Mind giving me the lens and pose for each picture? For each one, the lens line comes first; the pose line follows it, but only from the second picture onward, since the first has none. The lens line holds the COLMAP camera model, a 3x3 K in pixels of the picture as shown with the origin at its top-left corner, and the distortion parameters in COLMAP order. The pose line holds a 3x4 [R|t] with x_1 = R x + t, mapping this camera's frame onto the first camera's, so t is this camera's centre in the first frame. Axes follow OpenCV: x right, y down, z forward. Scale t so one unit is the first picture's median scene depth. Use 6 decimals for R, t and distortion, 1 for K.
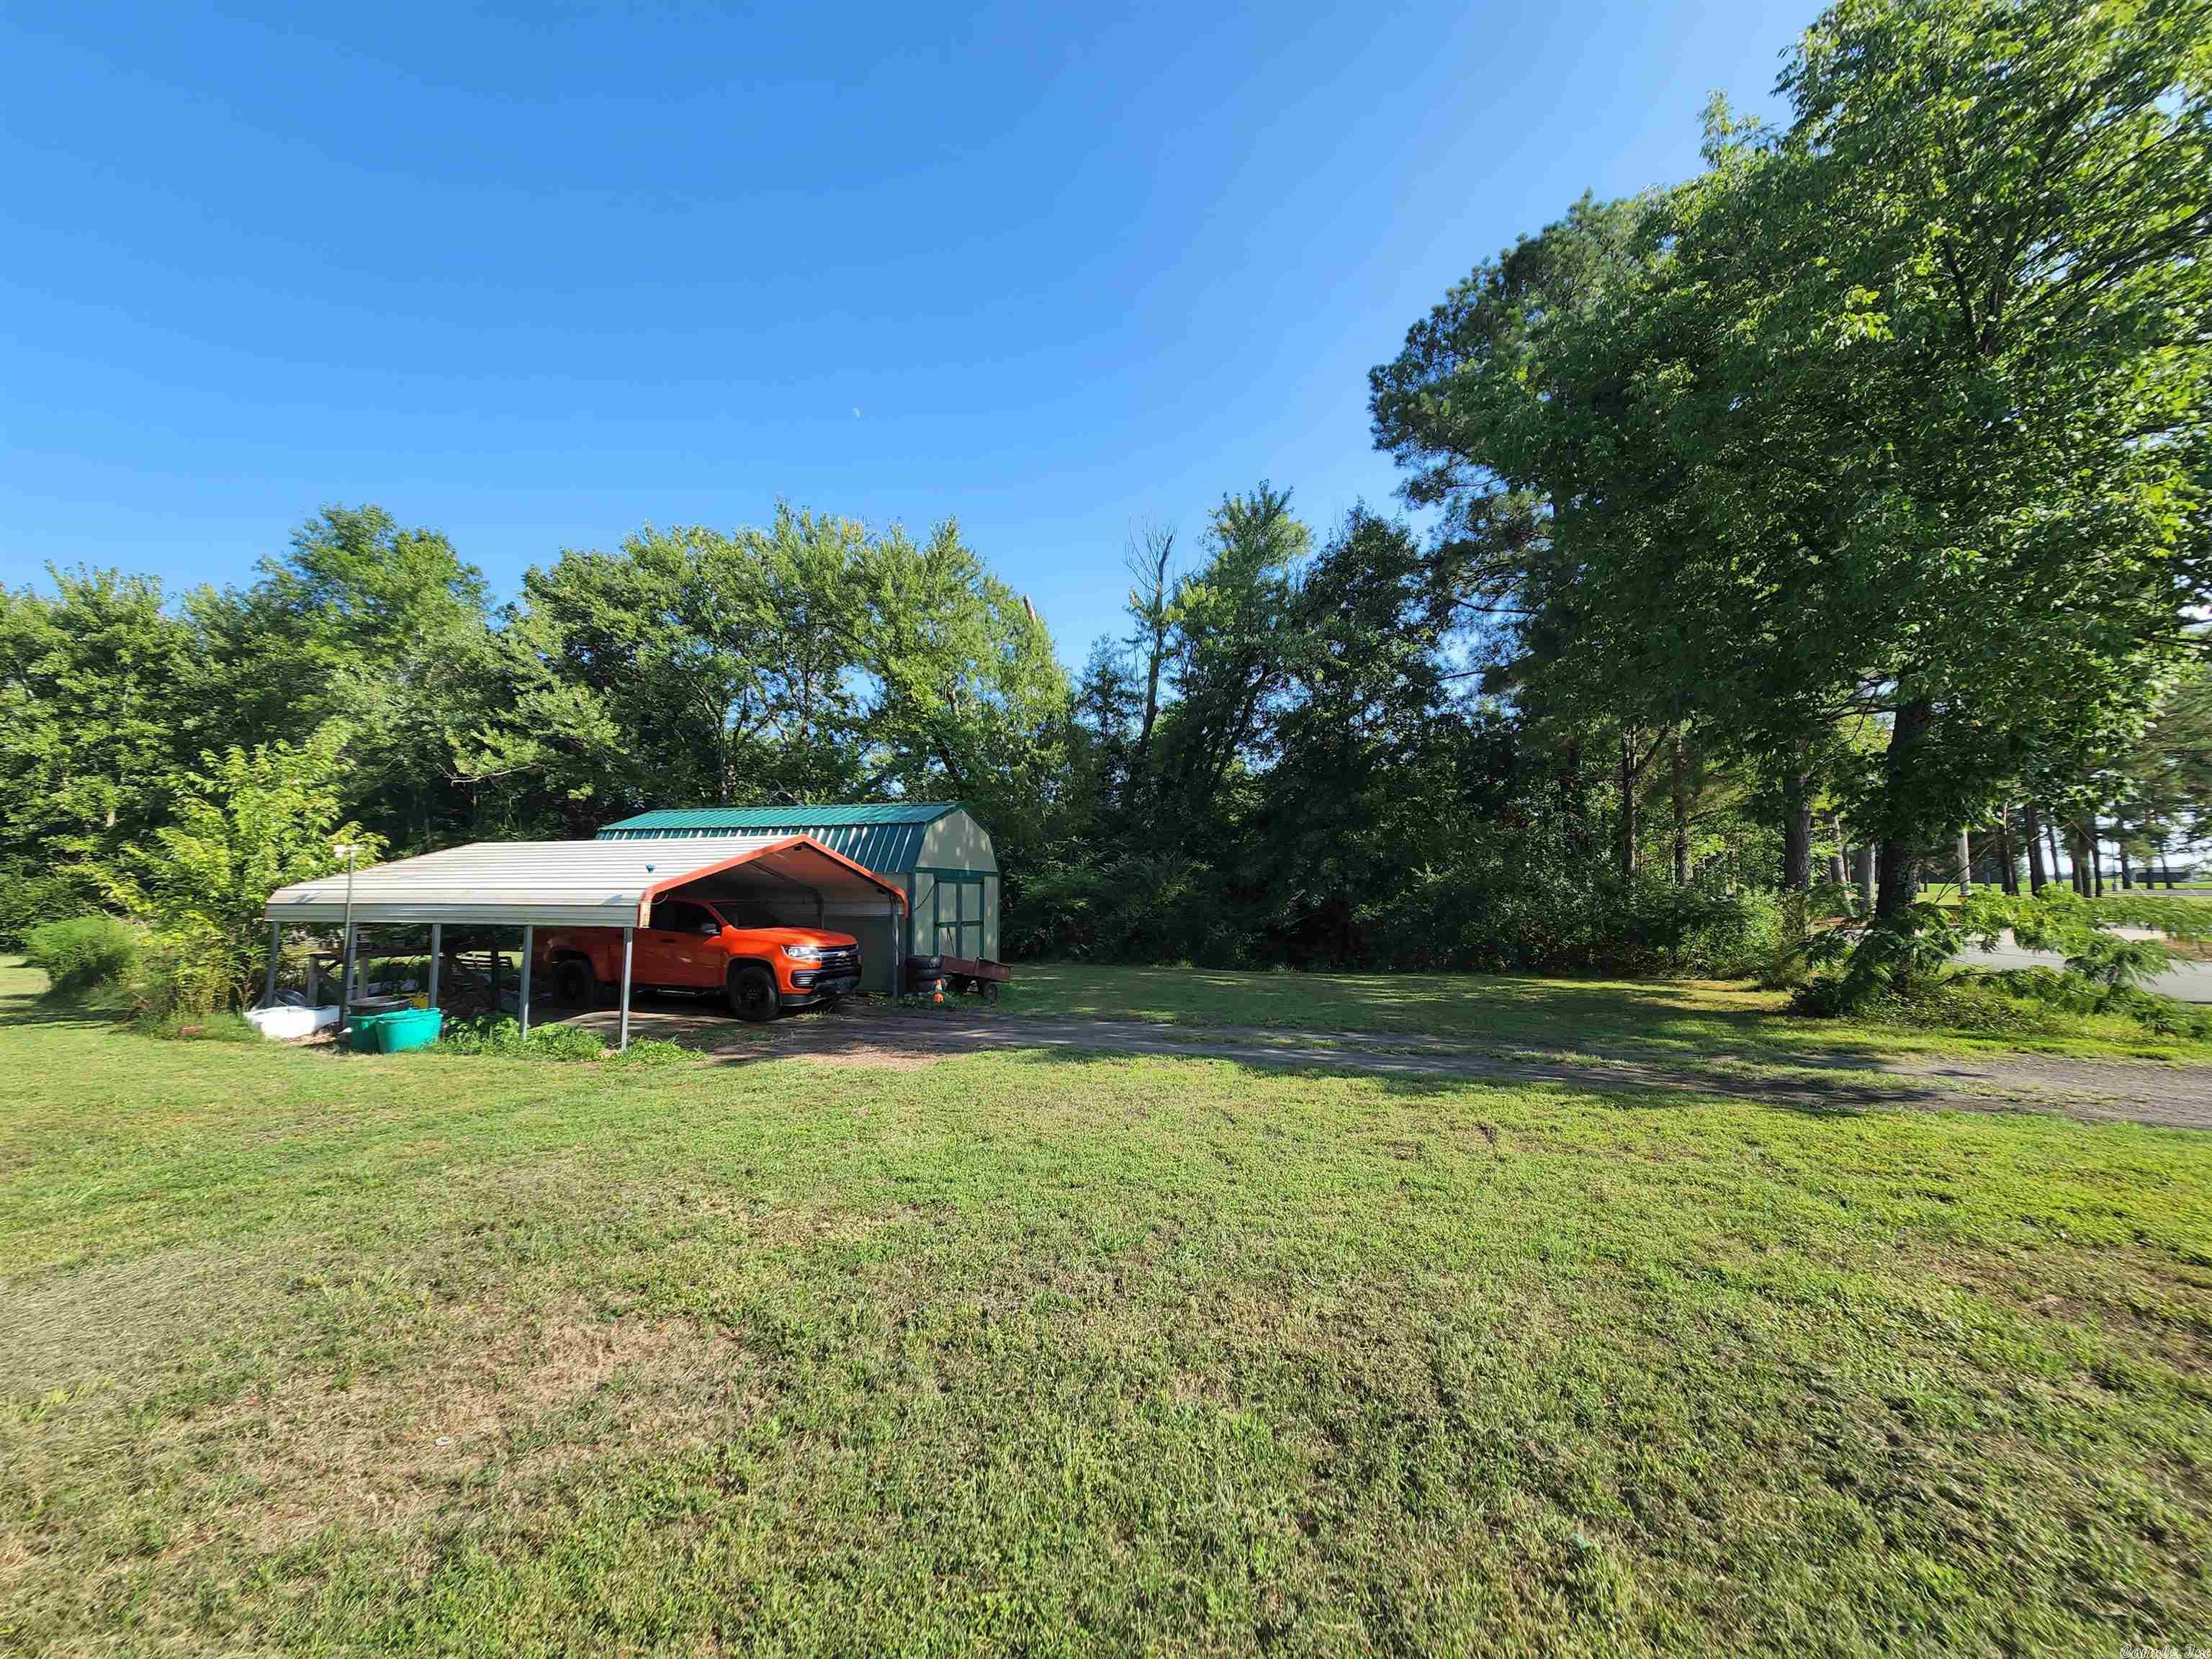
lens RADIAL K [[896.5, 0, 1099.4], [0, 896.5, 823.1], [0, 0, 1]] dist [-0.008083, -0.000110]
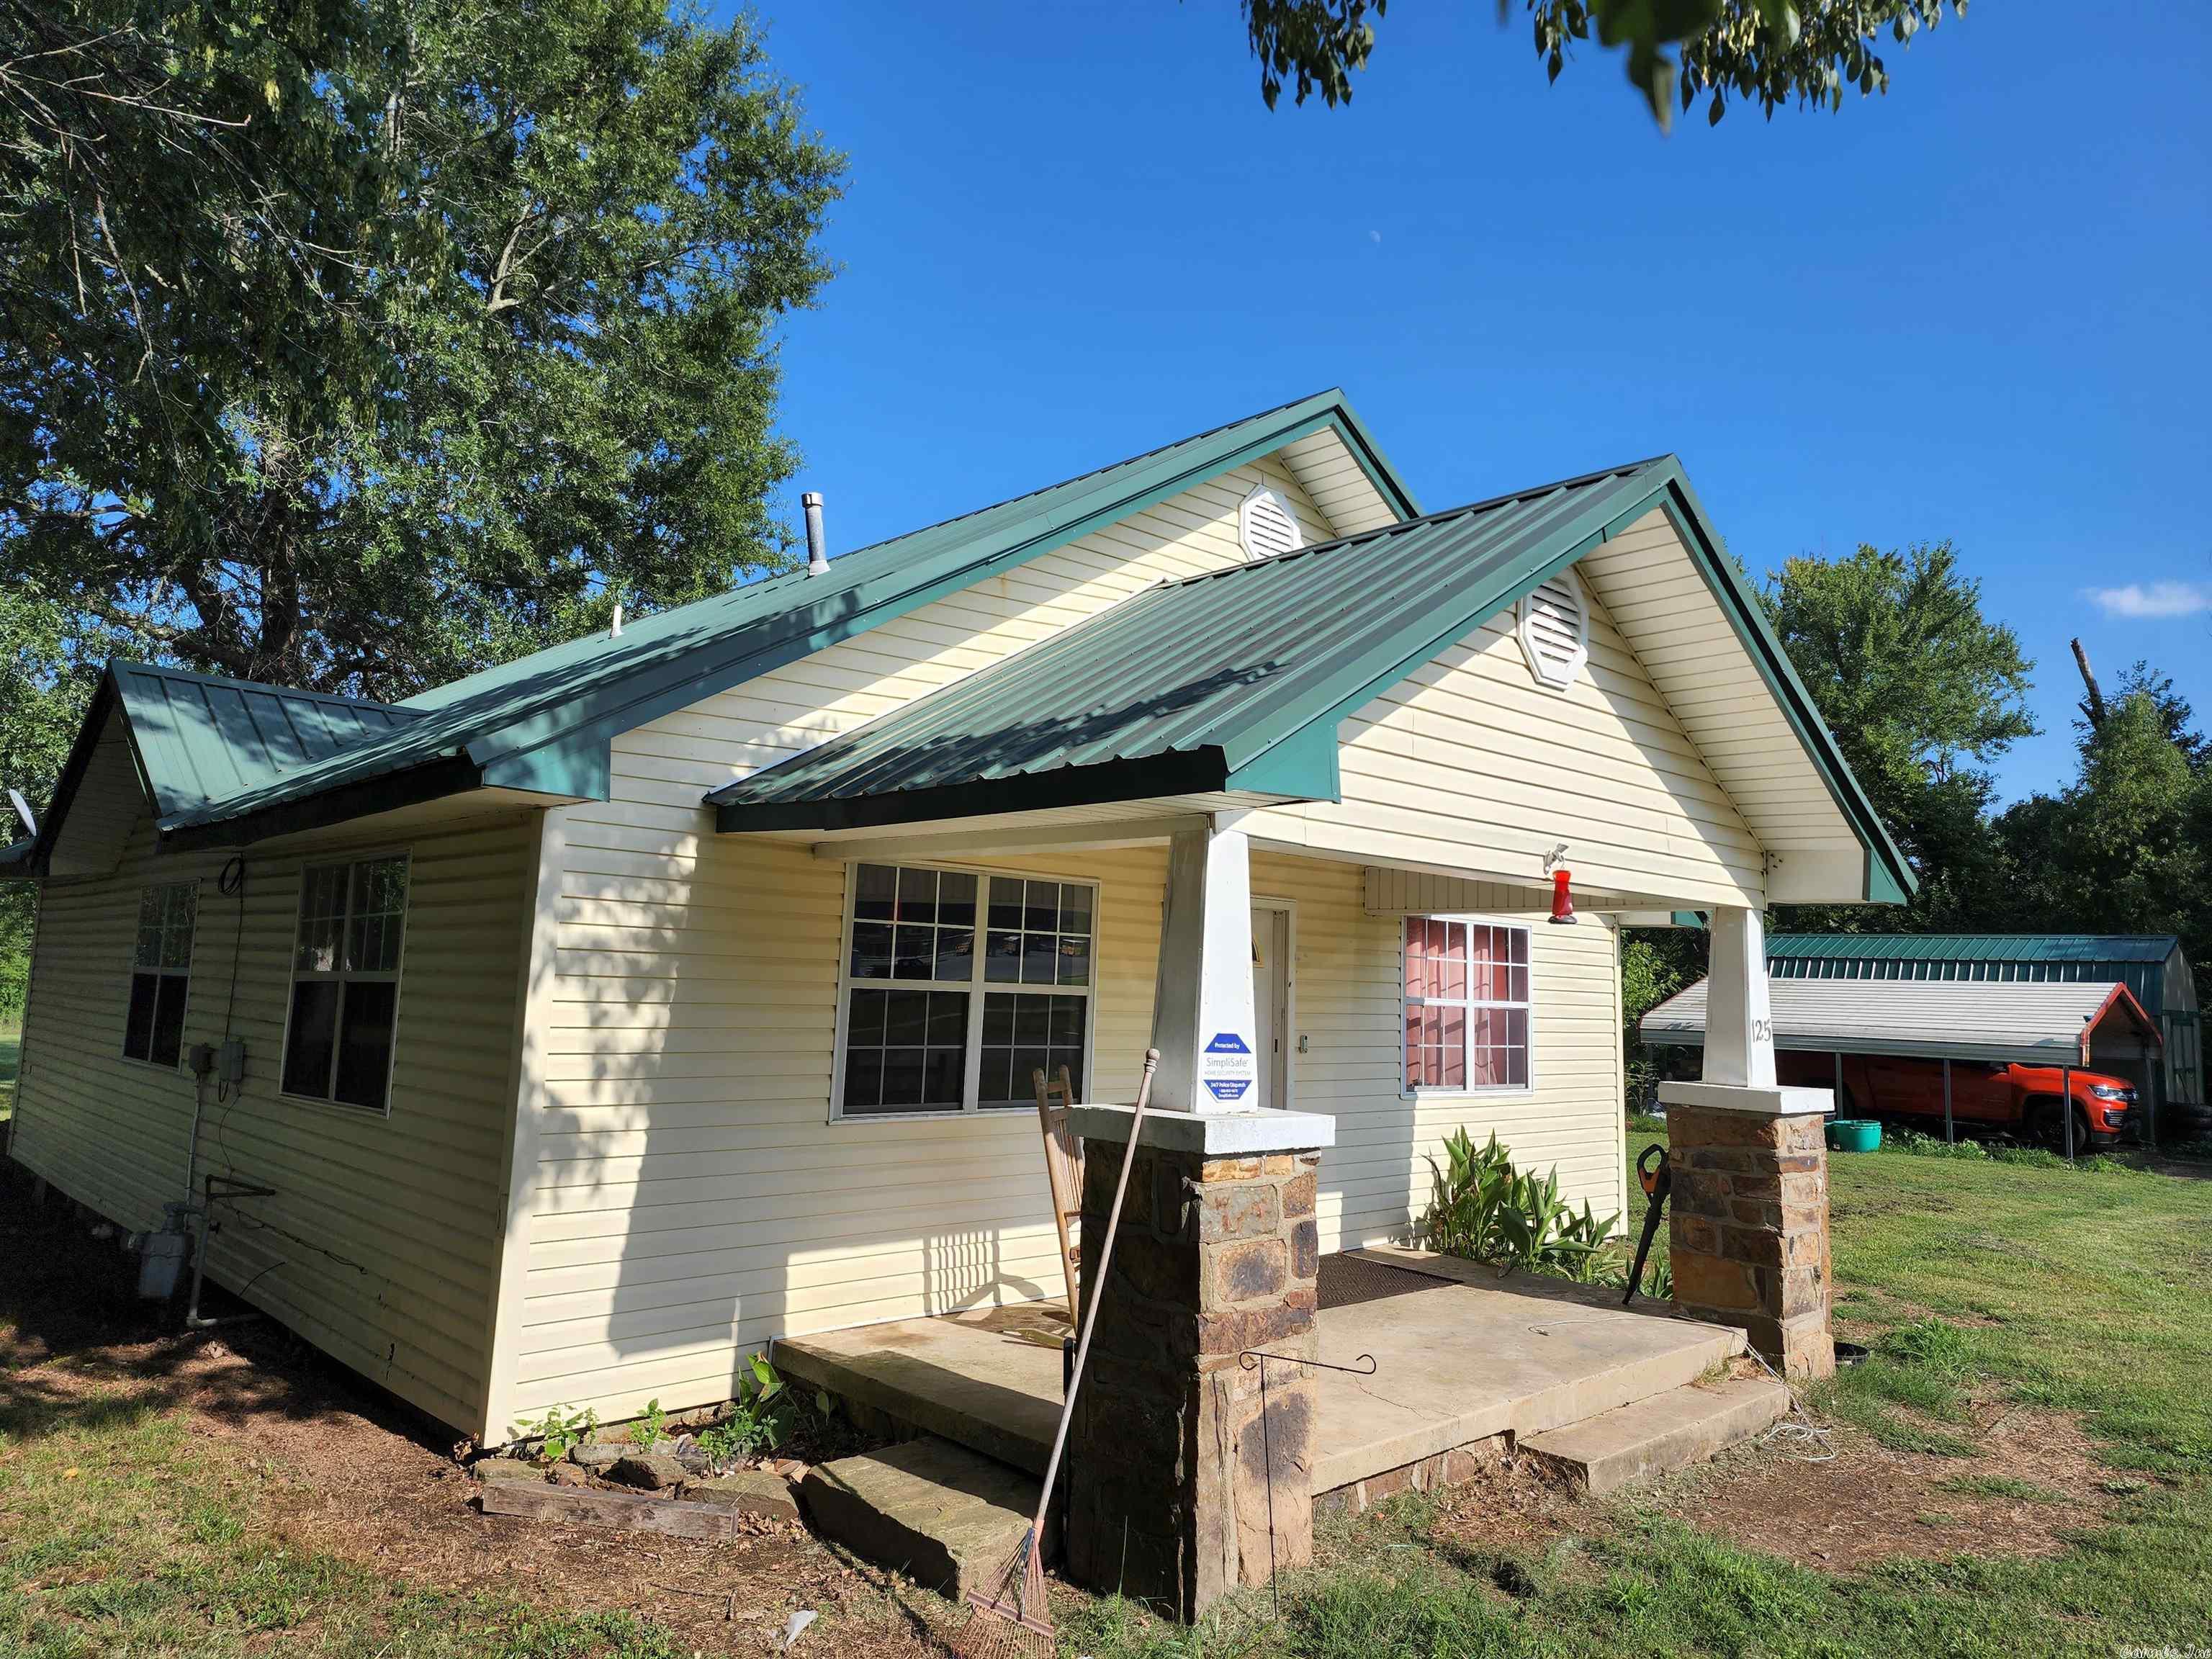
lens RADIAL K [[1465.2, 0, 1126.3], [0, 1465.2, 817.8], [0, 0, 1]] dist [0.052619, -0.033292]
pose [[0.893805, -0.026193, -0.447691, -0.388220], [0.005492, 0.998857, -0.047476, -0.070116], [0.448423, 0.039976, 0.892927, -0.747066]]
